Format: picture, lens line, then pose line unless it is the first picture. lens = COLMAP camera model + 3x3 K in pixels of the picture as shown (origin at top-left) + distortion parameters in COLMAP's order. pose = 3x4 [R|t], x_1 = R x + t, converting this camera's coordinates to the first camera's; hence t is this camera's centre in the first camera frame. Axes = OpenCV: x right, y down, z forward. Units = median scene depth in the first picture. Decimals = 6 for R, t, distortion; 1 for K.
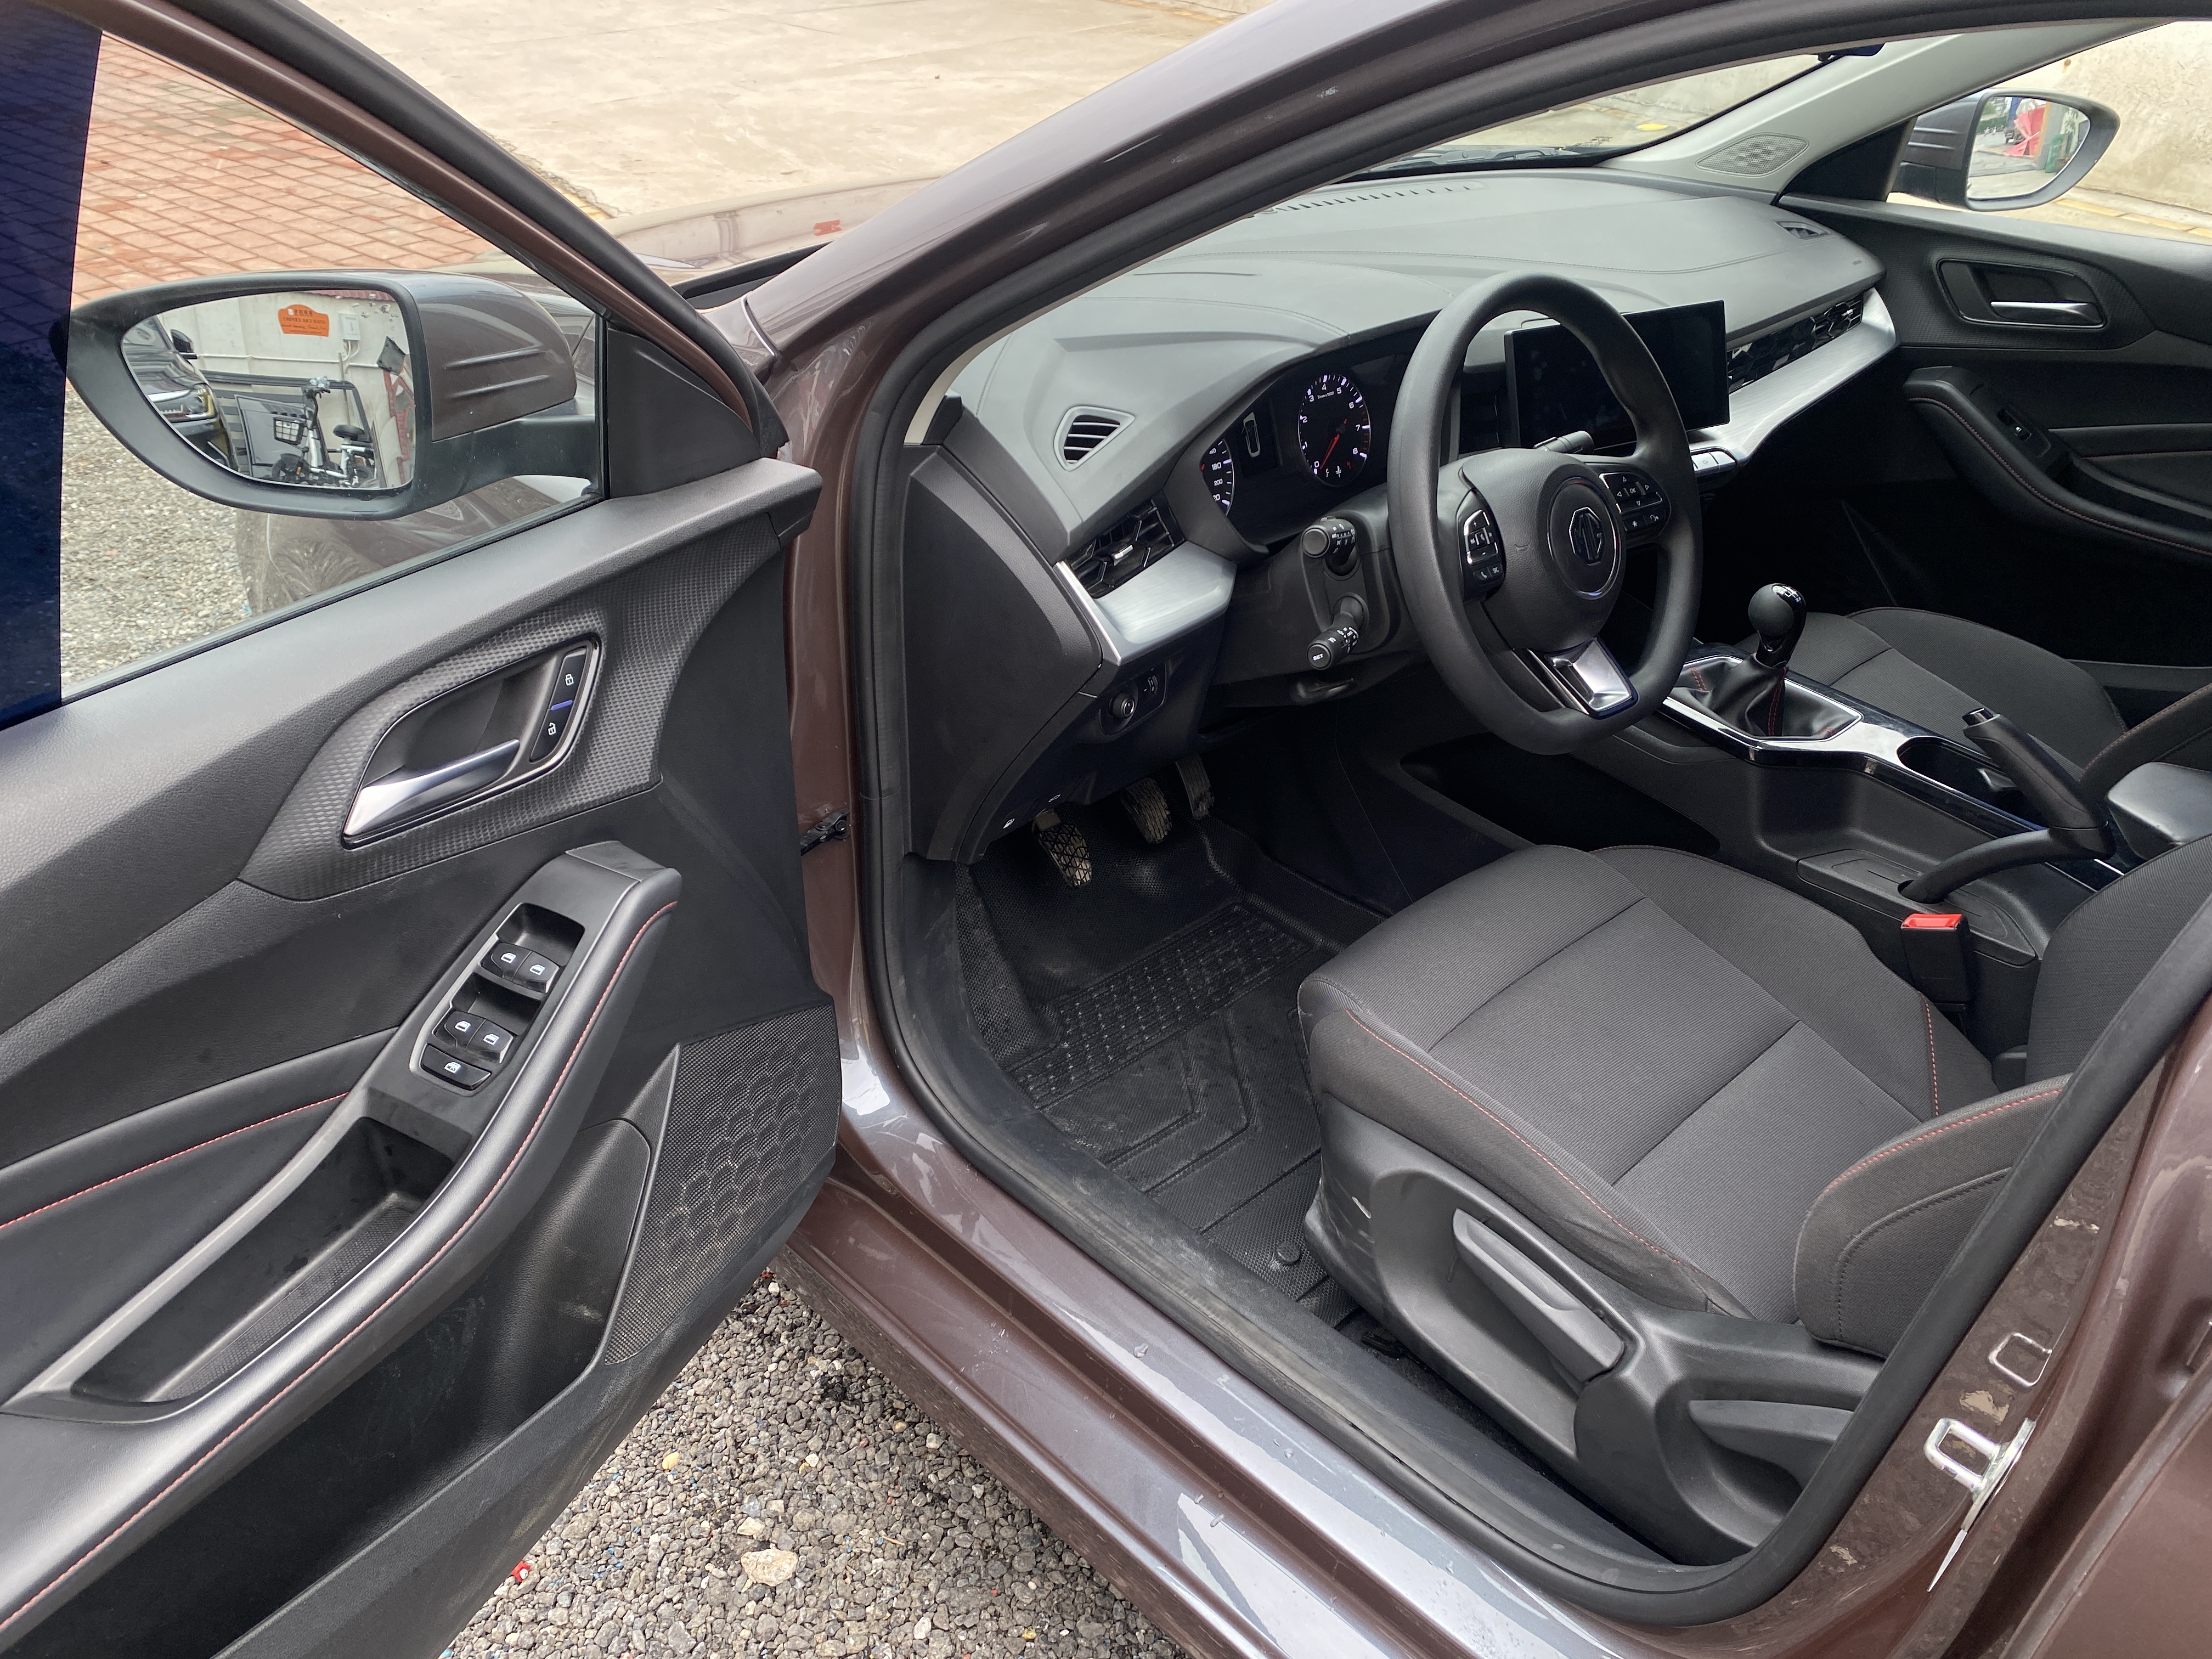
lens RADIAL K [[1649.2, 0, 1109.4], [0, 1649.2, 824.1], [0, 0, 1]] dist [0.027628, -0.026217]
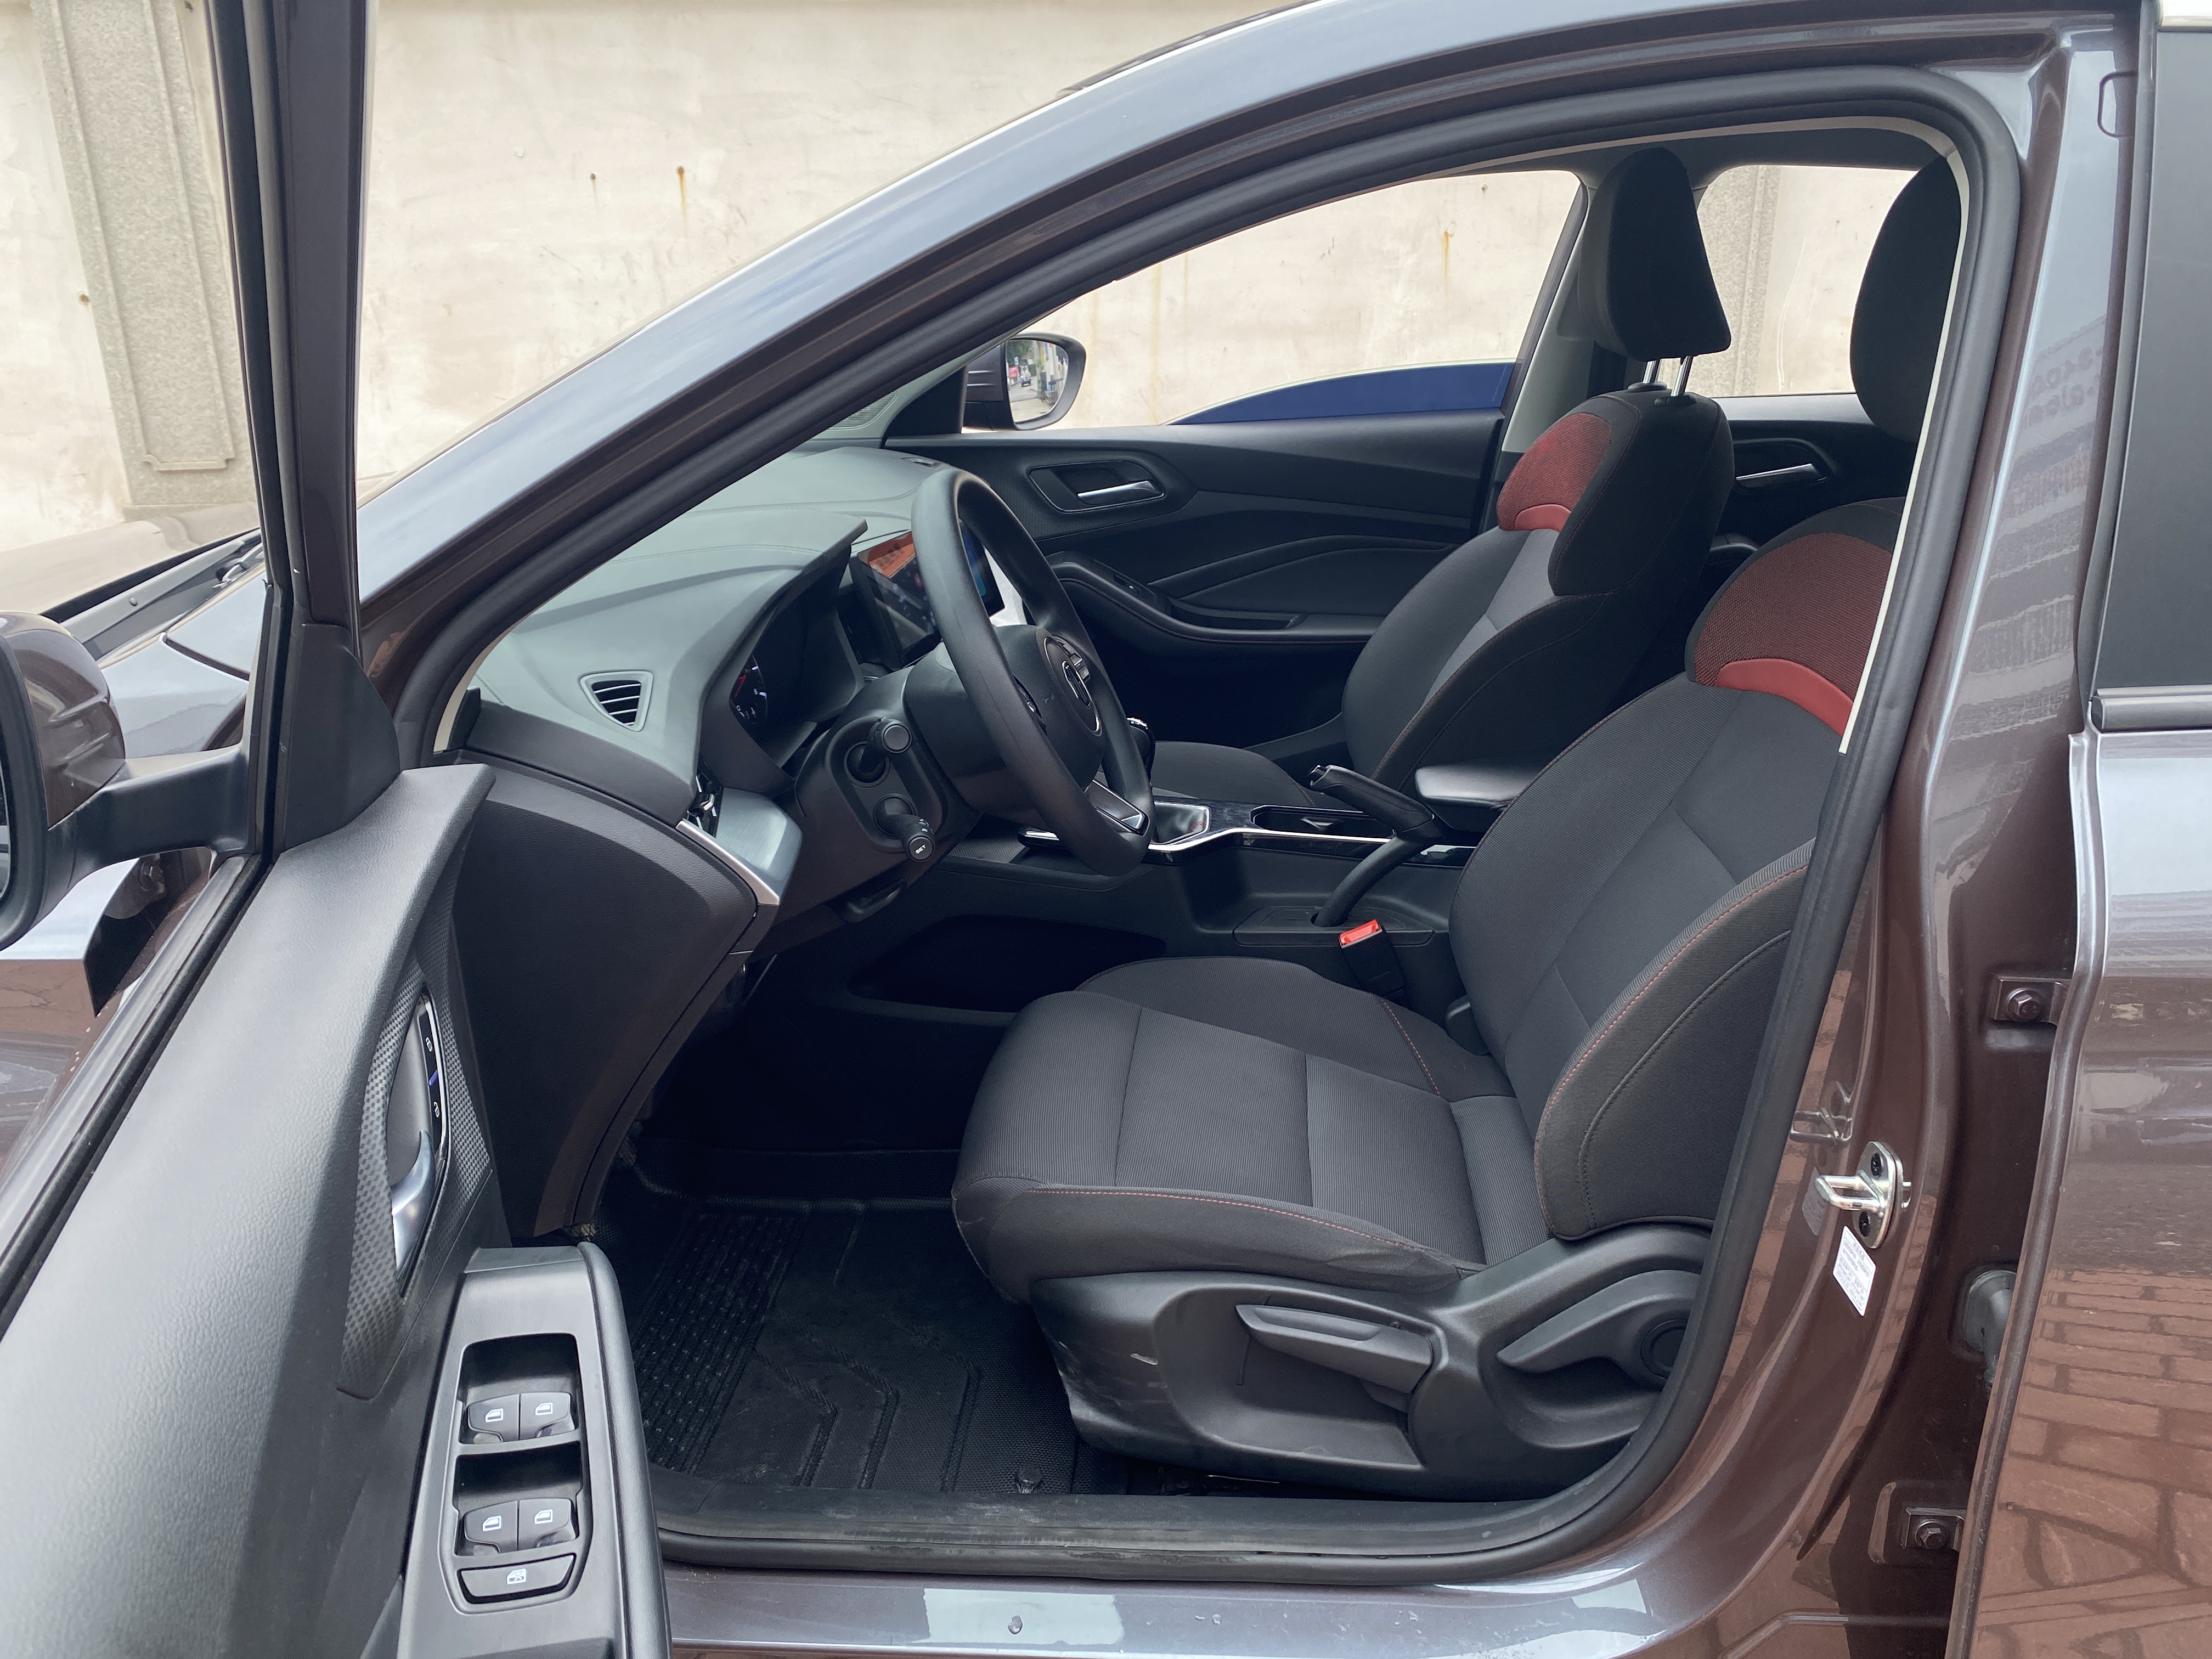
lens RADIAL K [[1649.2, 0, 1109.5], [0, 1649.2, 829.0], [0, 0, 1]] dist [0.027628, -0.026217]
pose [[0.754596, -0.270894, 0.597663, -0.344788], [0.379756, 0.923068, -0.061086, -0.007699], [-0.535136, 0.273062, 0.799417, 0.124474]]
